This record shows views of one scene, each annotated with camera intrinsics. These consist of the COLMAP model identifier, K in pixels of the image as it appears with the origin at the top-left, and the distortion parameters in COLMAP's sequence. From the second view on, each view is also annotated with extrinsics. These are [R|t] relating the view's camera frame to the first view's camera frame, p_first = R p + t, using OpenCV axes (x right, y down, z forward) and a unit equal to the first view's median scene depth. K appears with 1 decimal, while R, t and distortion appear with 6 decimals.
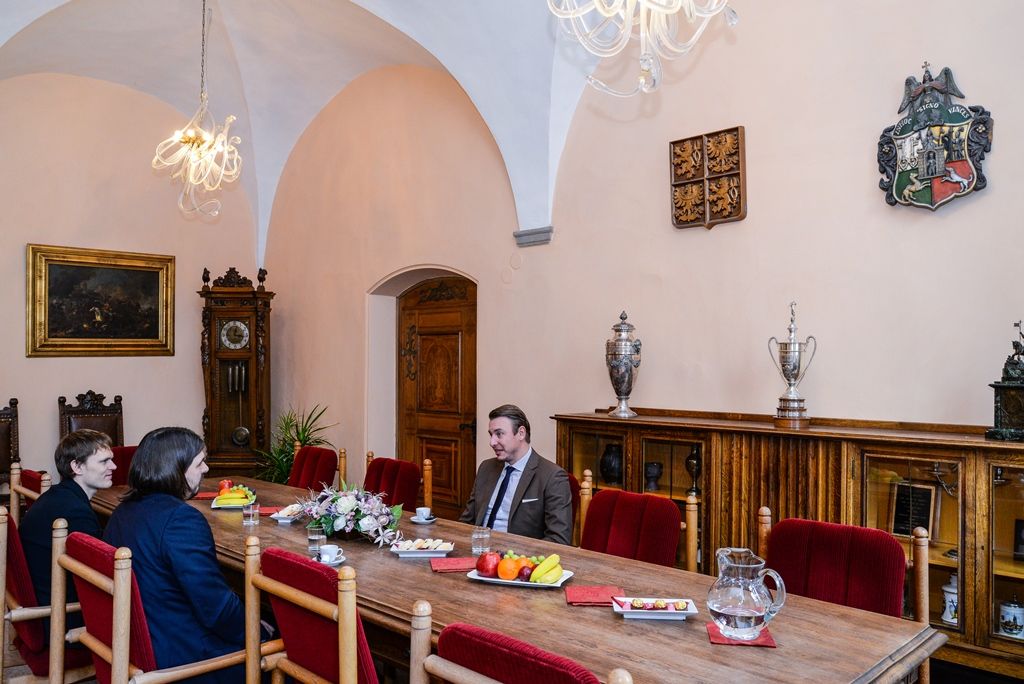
lens RADIAL K [[786.3, 0, 512.0], [0, 786.3, 342.0], [0, 0, 1]] dist [-0.031195, 0.011177]
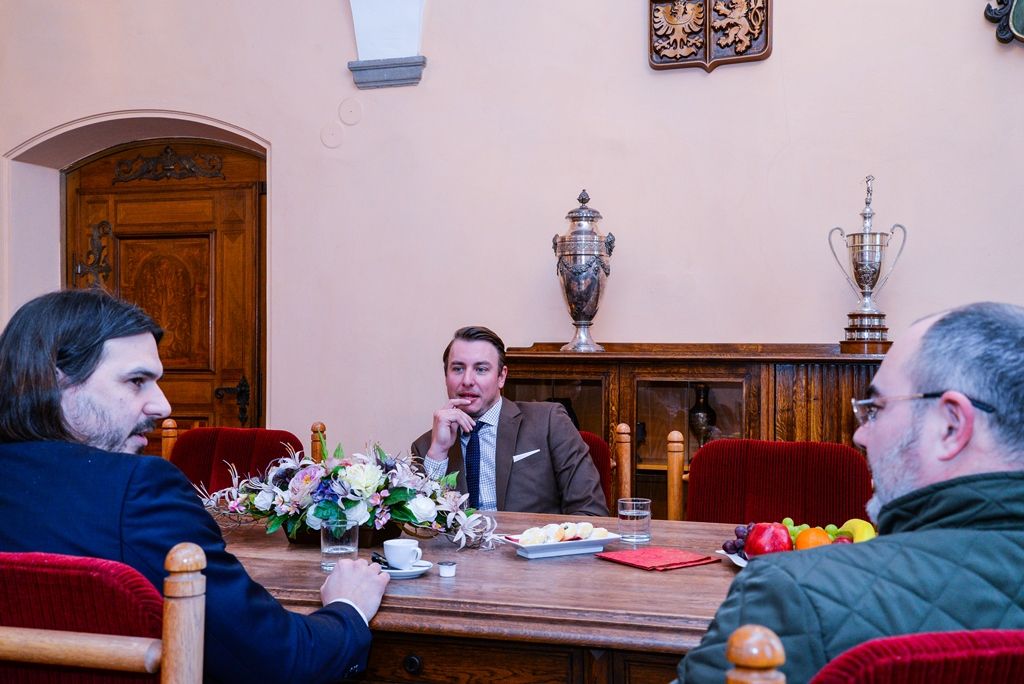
lens RADIAL K [[1095.0, 0, 512.0], [0, 1095.0, 342.0], [0, 0, 1]] dist [0.104601, 0.017979]
pose [[0.900163, 0.004487, 0.435530, -0.322393], [-0.011756, 0.999833, 0.013997, 0.078689], [-0.435395, -0.017720, 0.900065, 0.226209]]
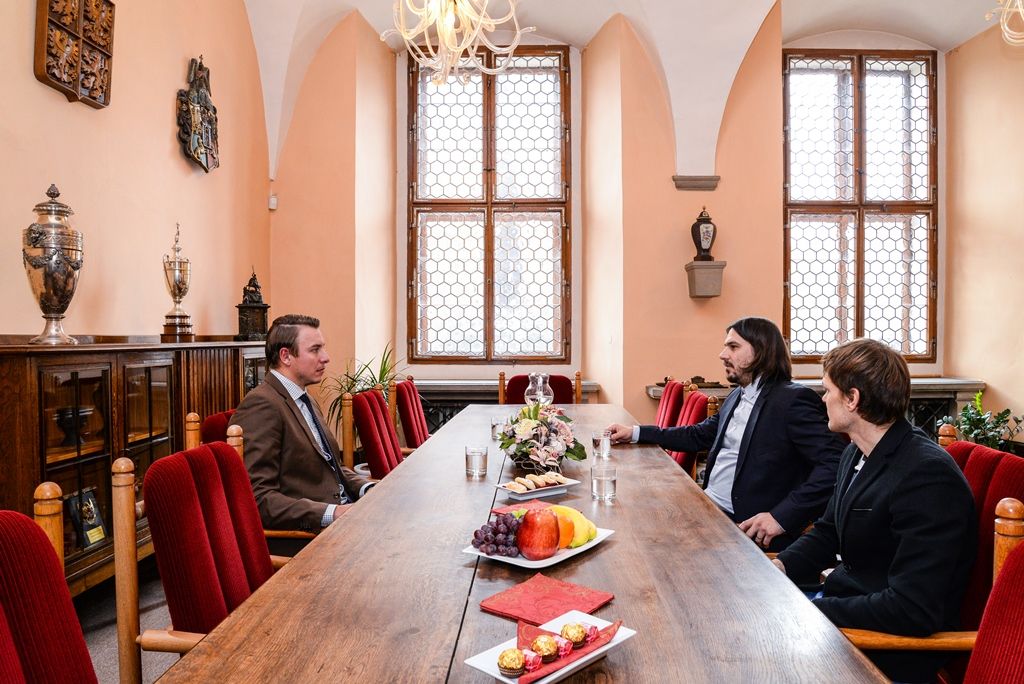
lens RADIAL K [[705.3, 0, 512.0], [0, 705.3, 342.0], [0, 0, 1]] dist [-0.052621, -0.000125]
pose [[-0.661316, -0.013385, 0.749988, -0.573958], [-0.022775, 0.999738, -0.002241, 0.089946], [-0.749761, -0.018563, -0.661448, 1.158478]]
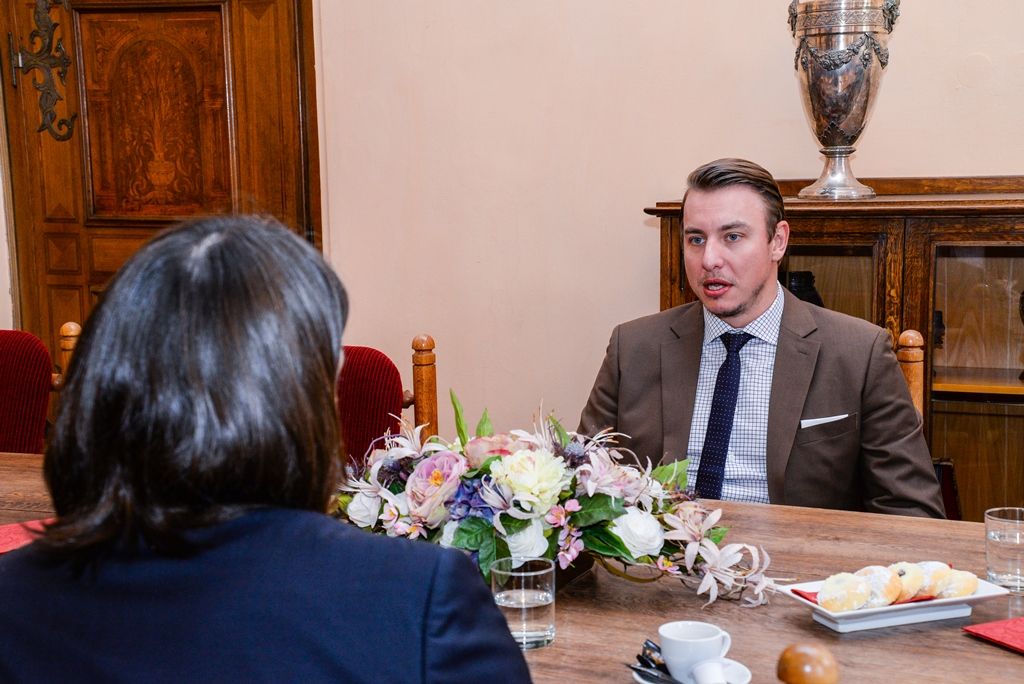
lens RADIAL K [[1561.5, 0, 518.1], [0, 1561.5, 339.3], [0, 0, 1]] dist [0.322592, 0.101033]
pose [[0.930736, -0.060919, 0.360582, -0.315692], [0.008050, 0.989201, 0.146343, 0.049844], [-0.365603, -0.133304, 0.921175, 0.336375]]
